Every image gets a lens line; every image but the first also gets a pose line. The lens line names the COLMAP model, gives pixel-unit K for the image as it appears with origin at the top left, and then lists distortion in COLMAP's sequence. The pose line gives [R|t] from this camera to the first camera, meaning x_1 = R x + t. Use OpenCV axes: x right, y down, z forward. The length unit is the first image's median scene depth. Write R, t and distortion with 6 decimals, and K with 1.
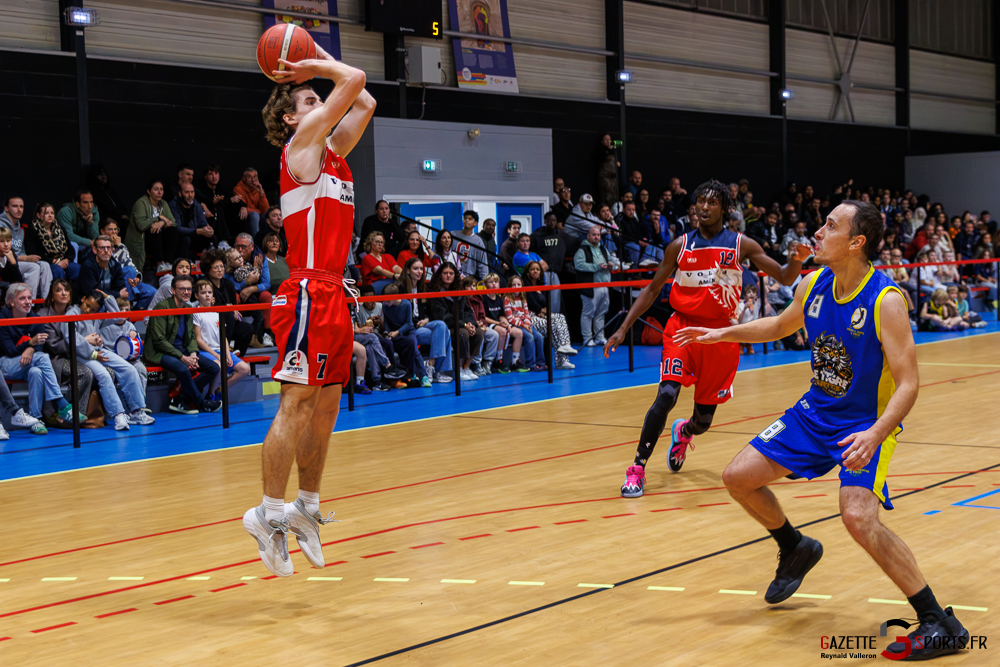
lens RADIAL K [[1569.1, 0, 498.3], [0, 1569.1, 331.5], [0, 0, 1]] dist [0.018960, 0.000000]
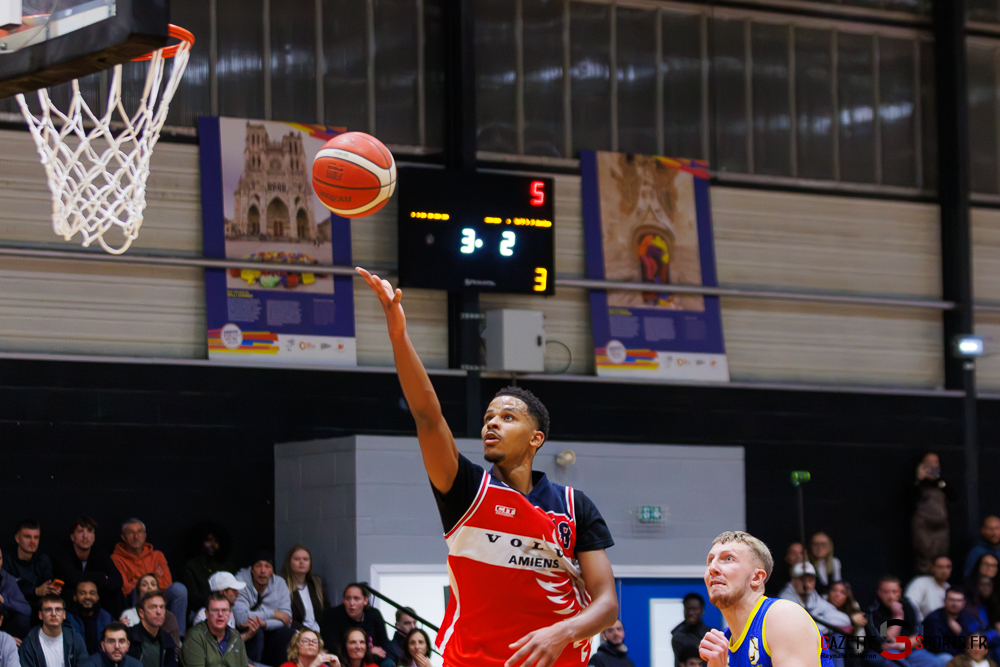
lens RADIAL K [[3278.9, 0, 505.5], [0, 3278.9, 275.3], [0, 0, 1]] dist [0.030284, 0.000000]
pose [[0.961082, -0.020398, -0.275509, 0.270729], [-0.025785, 0.986294, -0.162971, 0.005329], [0.275057, 0.163733, 0.947383, -0.154533]]
